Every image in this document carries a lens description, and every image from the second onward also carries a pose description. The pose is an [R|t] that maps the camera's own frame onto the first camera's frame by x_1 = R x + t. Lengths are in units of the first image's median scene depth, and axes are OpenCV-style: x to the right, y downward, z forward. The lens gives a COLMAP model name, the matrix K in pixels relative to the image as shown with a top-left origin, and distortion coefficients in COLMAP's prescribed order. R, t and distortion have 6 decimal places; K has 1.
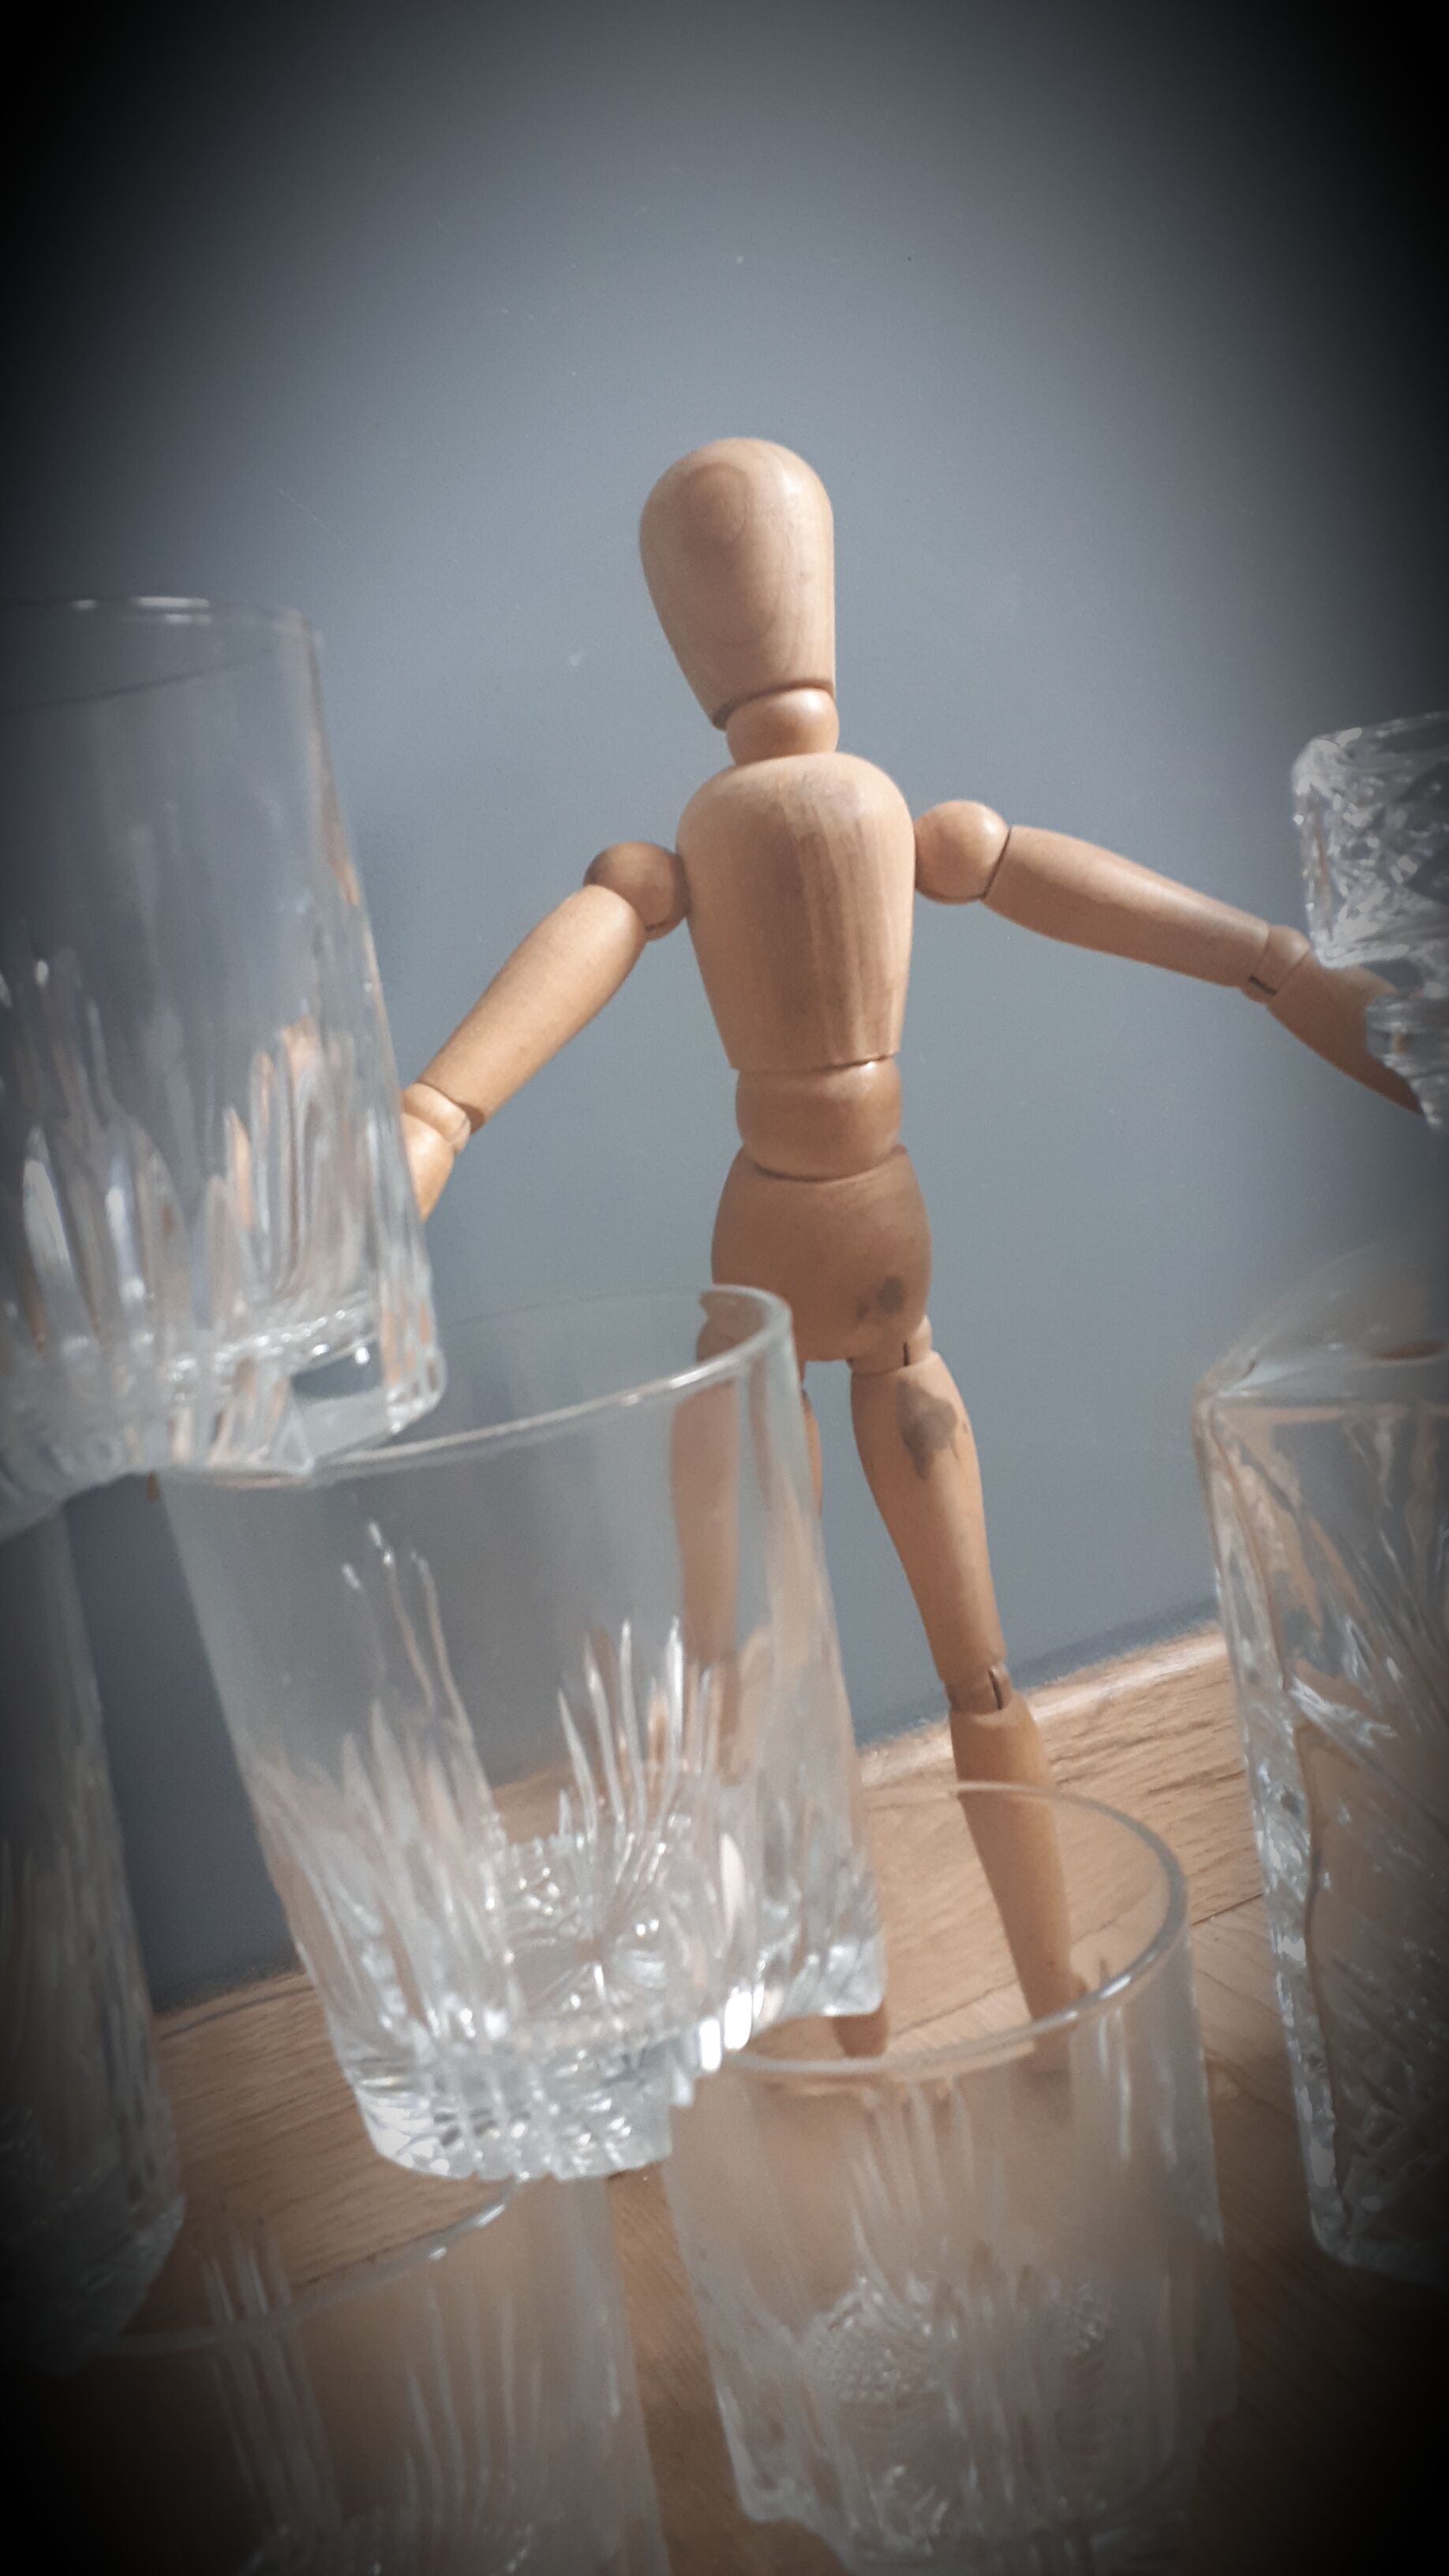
lens RADIAL K [[2023.6, 0, 724.5], [0, 2023.6, 1288.0], [0, 0, 1]] dist [0.217723, -0.524602]
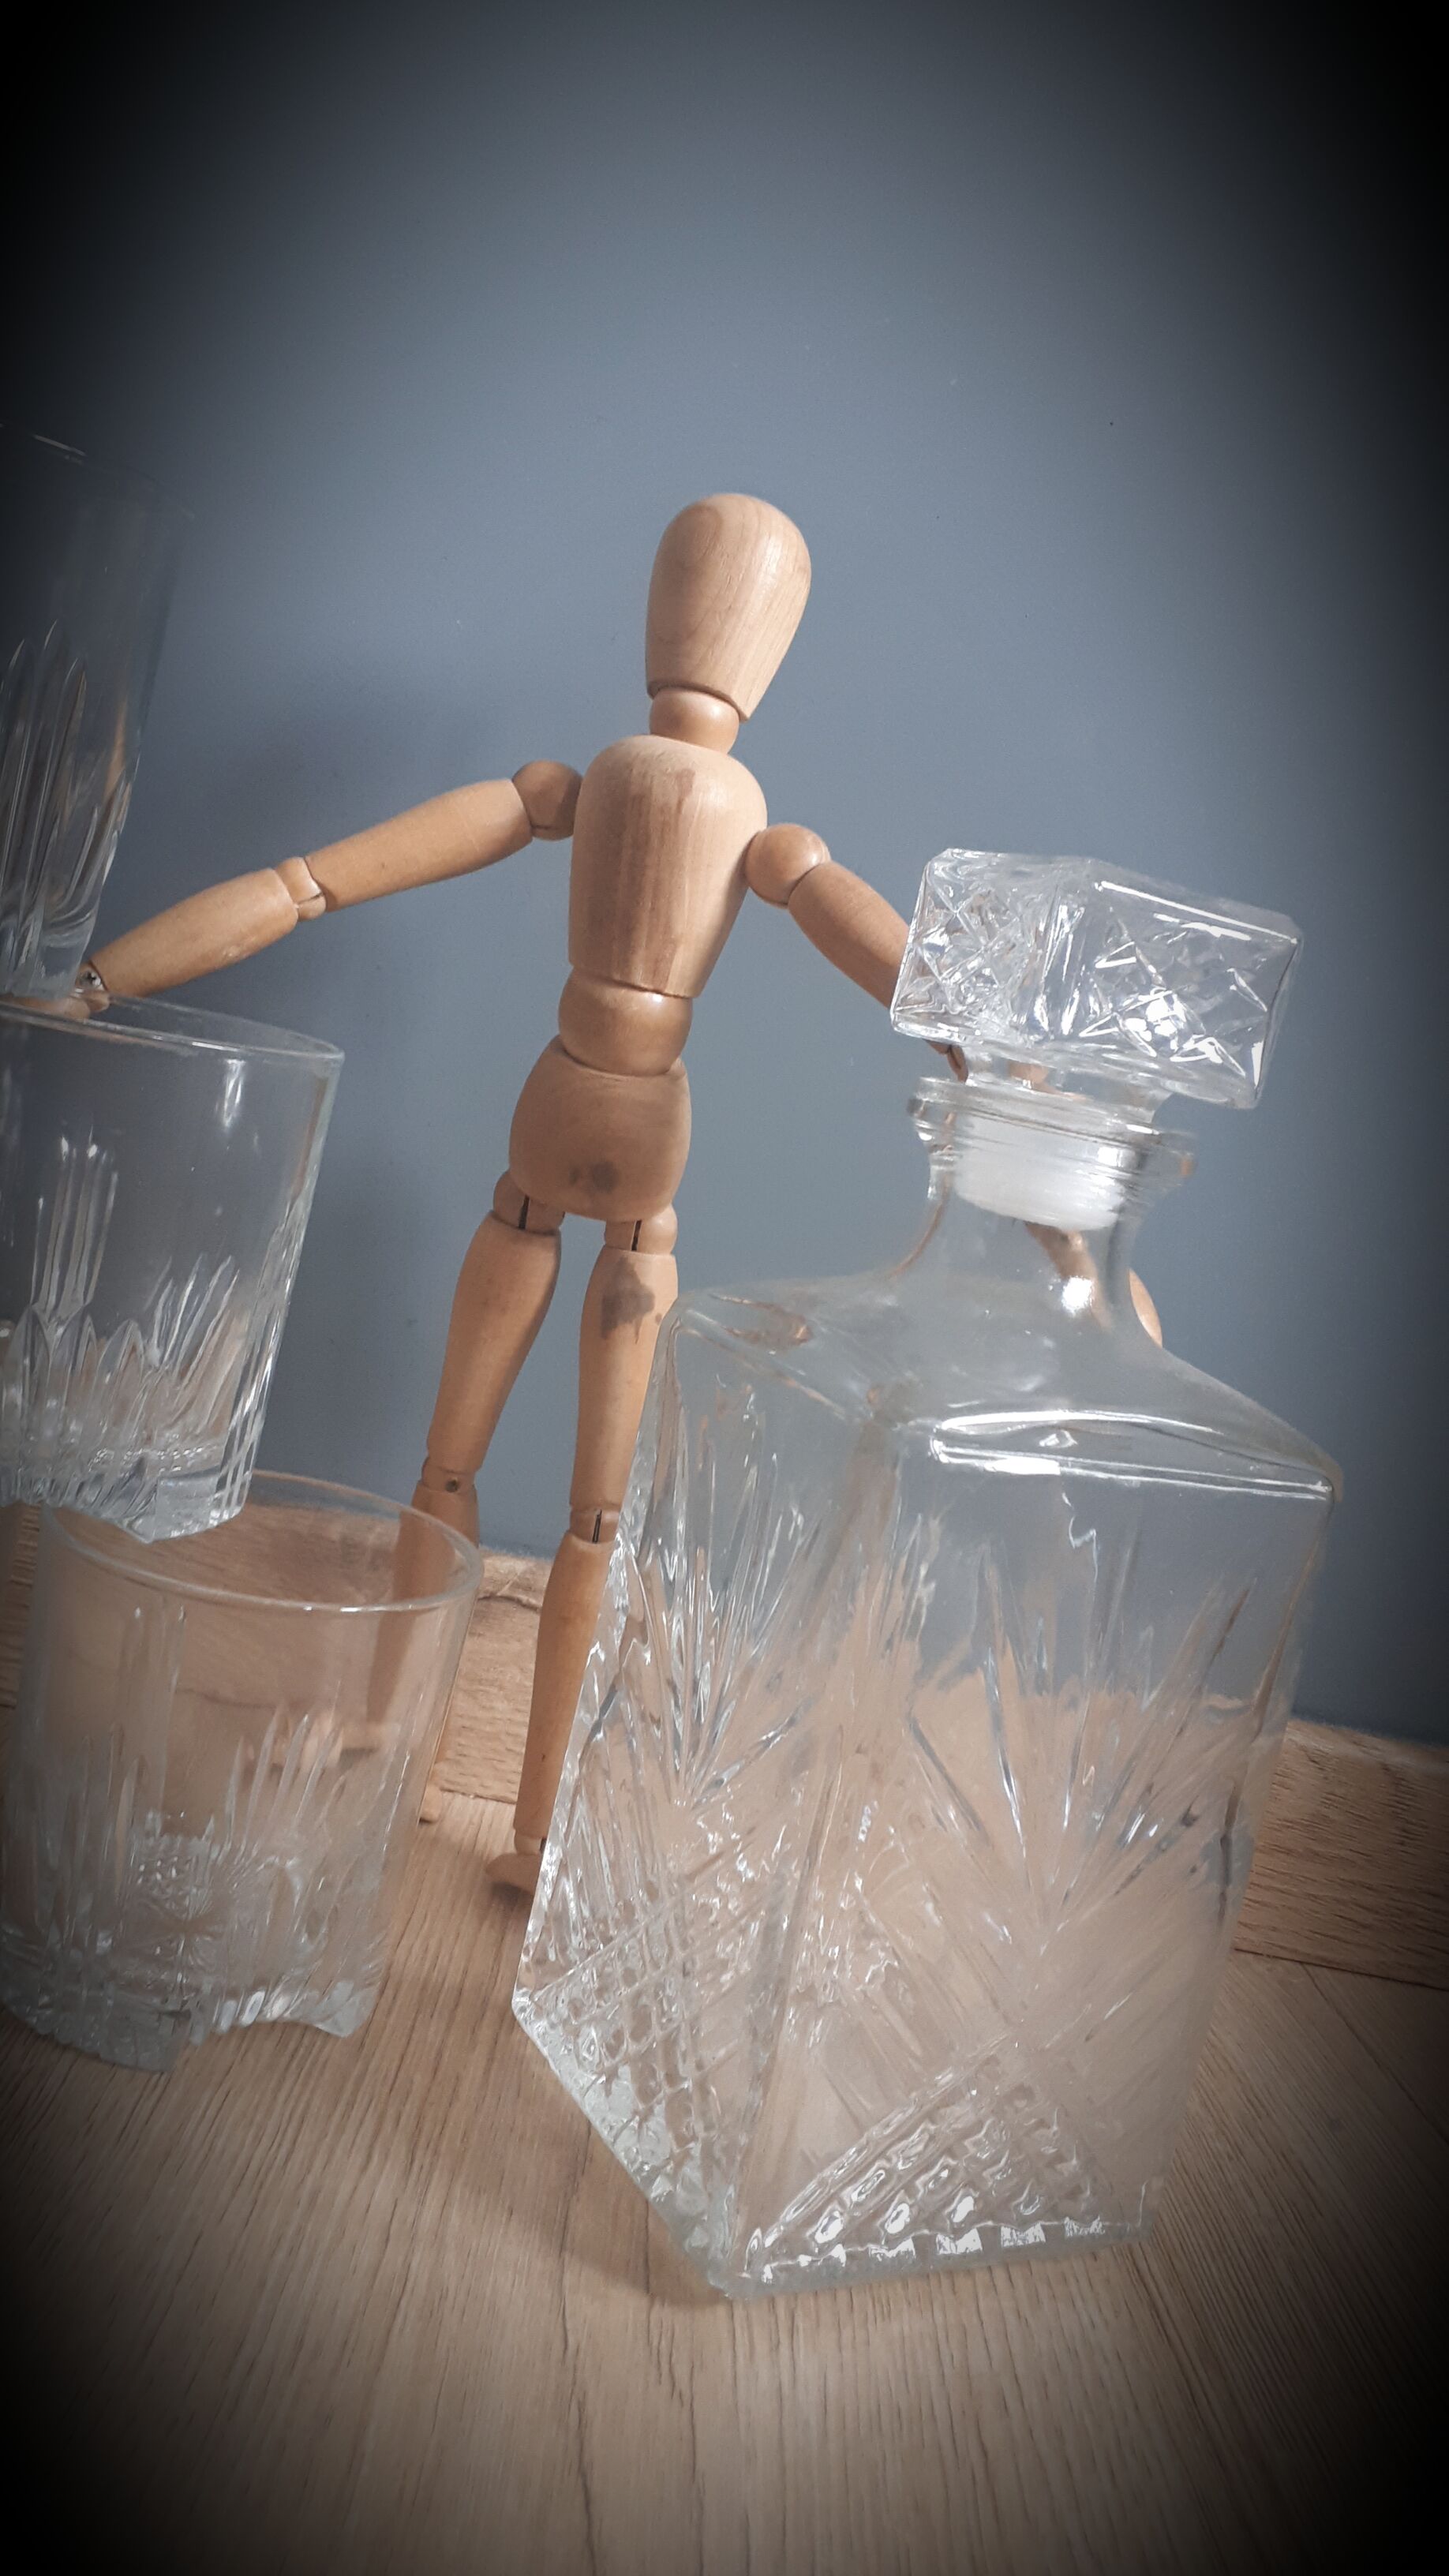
lens RADIAL K [[2023.6, 0, 724.5], [0, 2023.6, 1288.0], [0, 0, 1]] dist [0.217723, -0.524602]
pose [[0.845008, 0.420367, -0.330534, 0.614073], [-0.426599, 0.902621, 0.057337, -0.039125], [0.322449, 0.092555, 0.942051, -0.148936]]
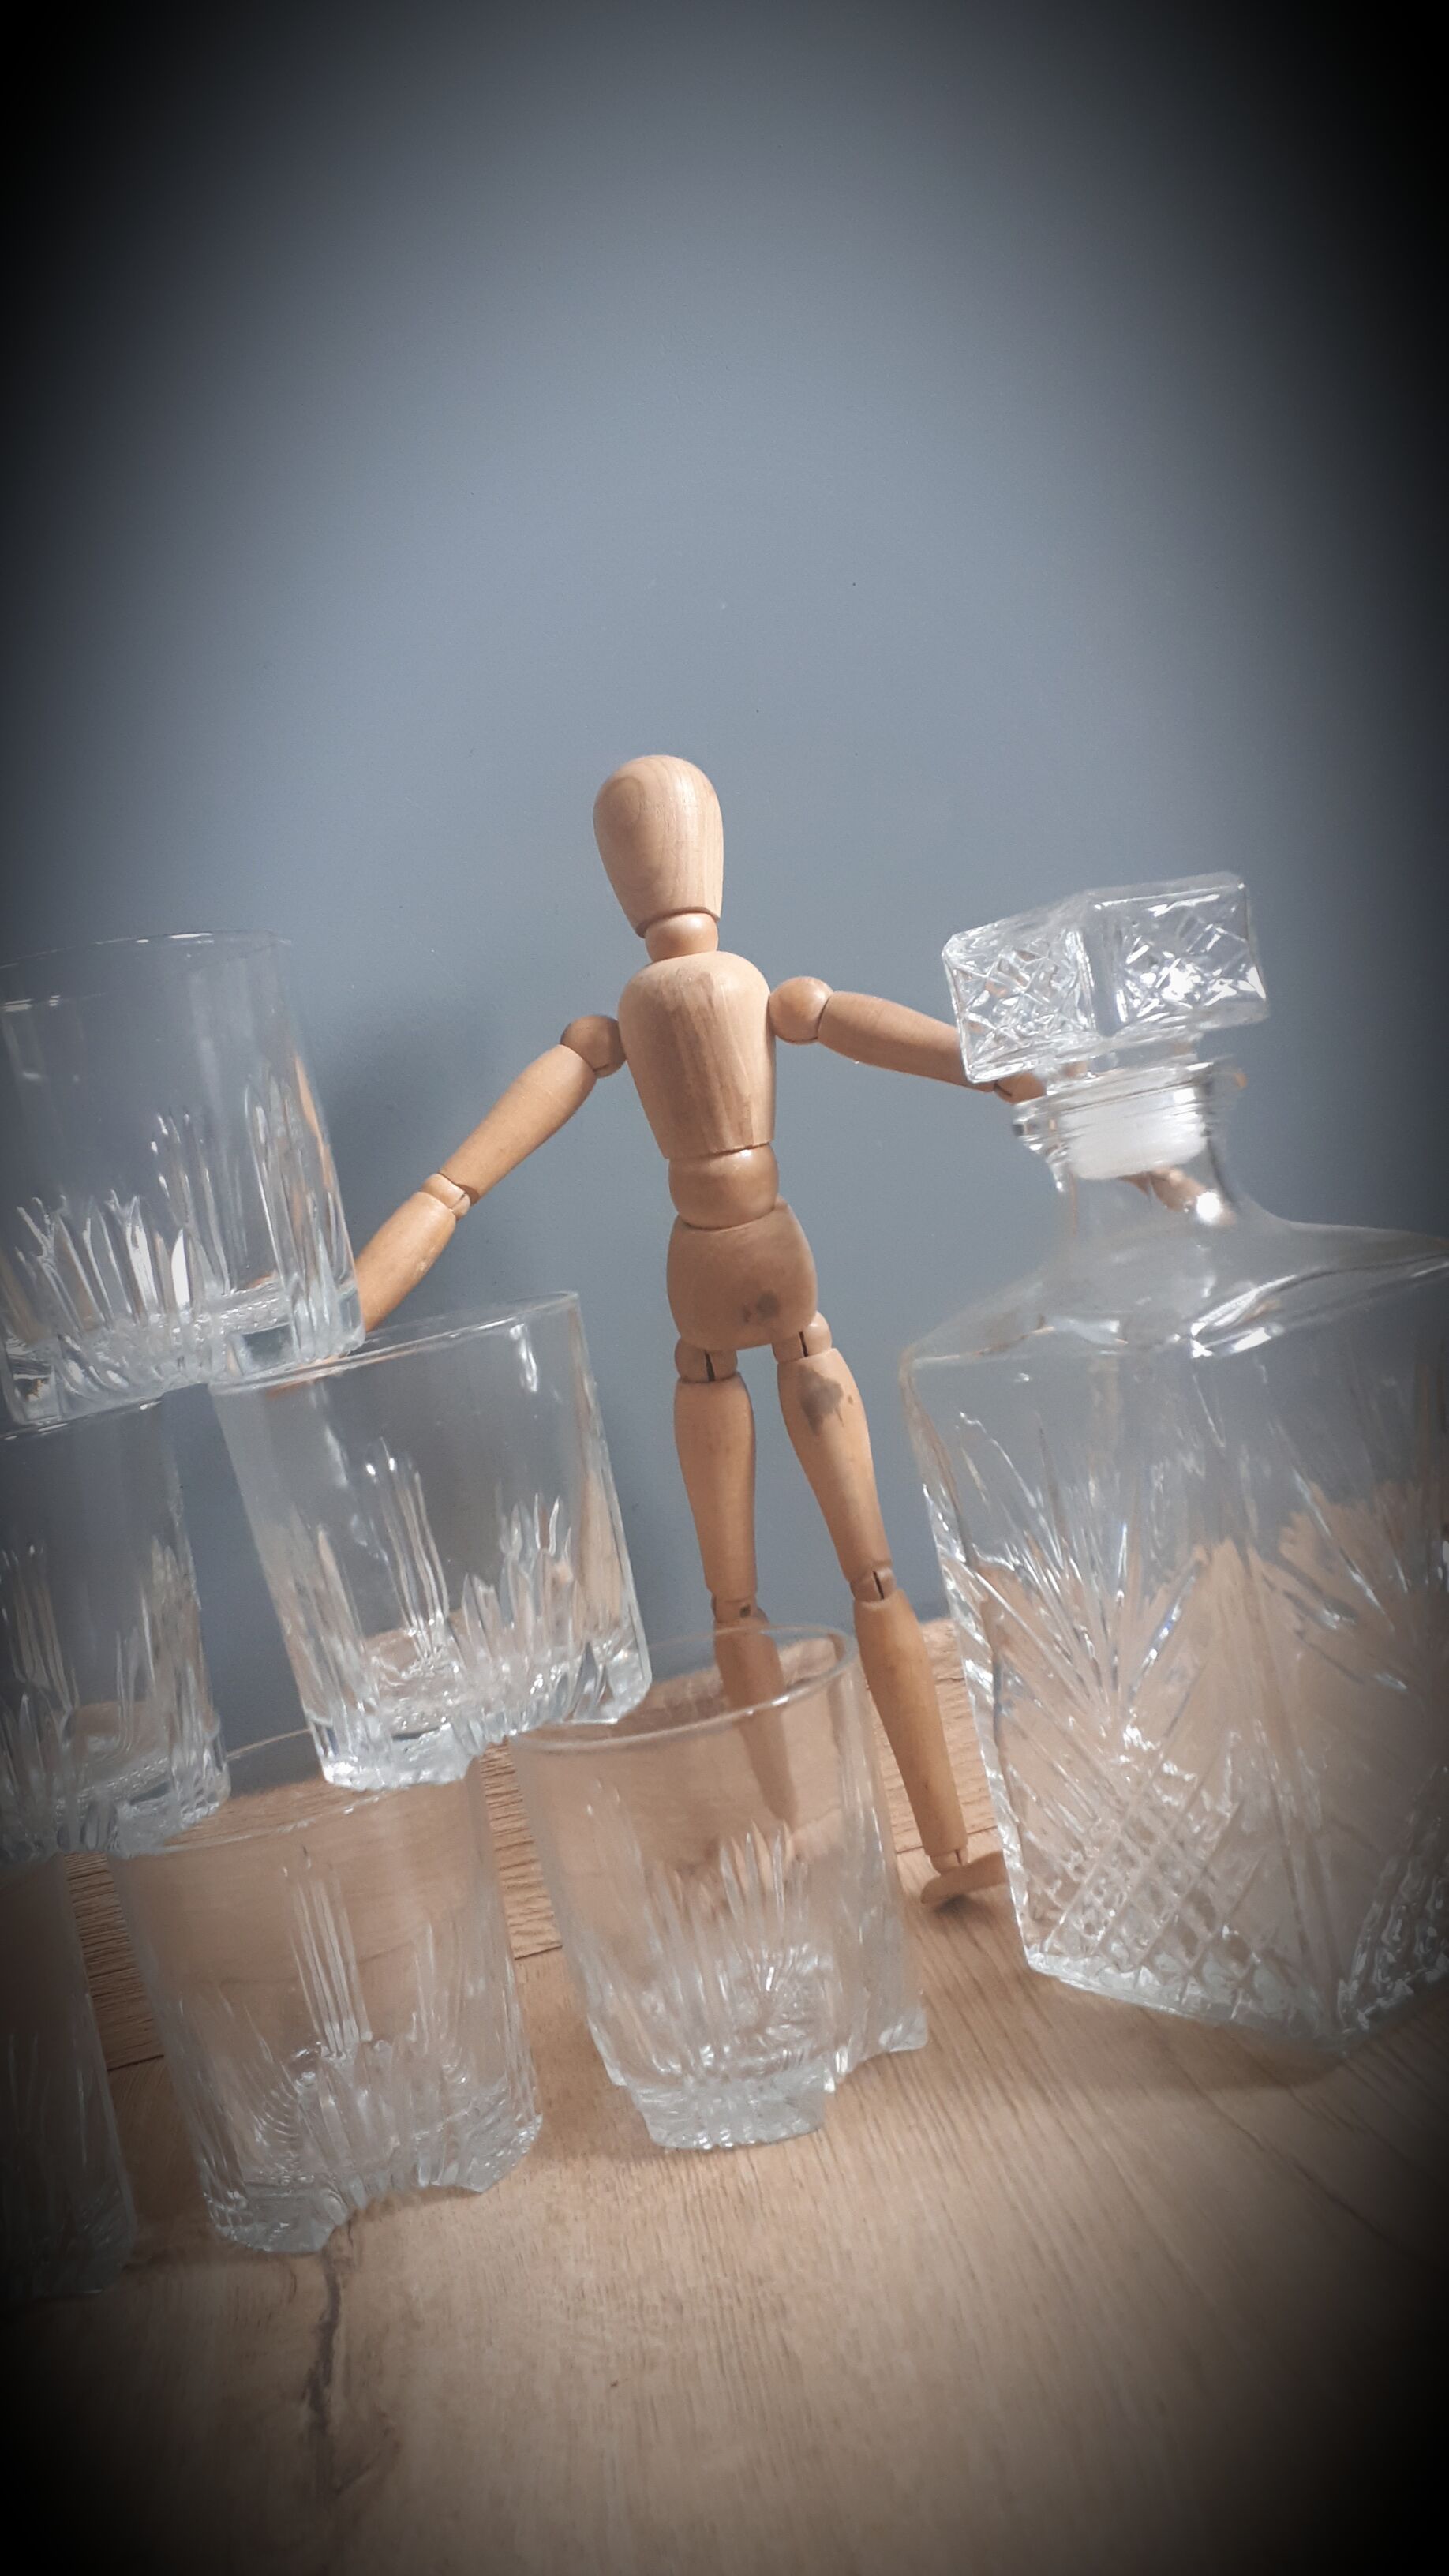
lens RADIAL K [[2023.6, 0, 724.5], [0, 2023.6, 1288.0], [0, 0, 1]] dist [0.217723, -0.524602]
pose [[0.959426, -0.011967, -0.281707, 0.492659], [0.001646, 0.999320, -0.036845, 0.047162], [0.281956, 0.034887, 0.958793, -0.452041]]
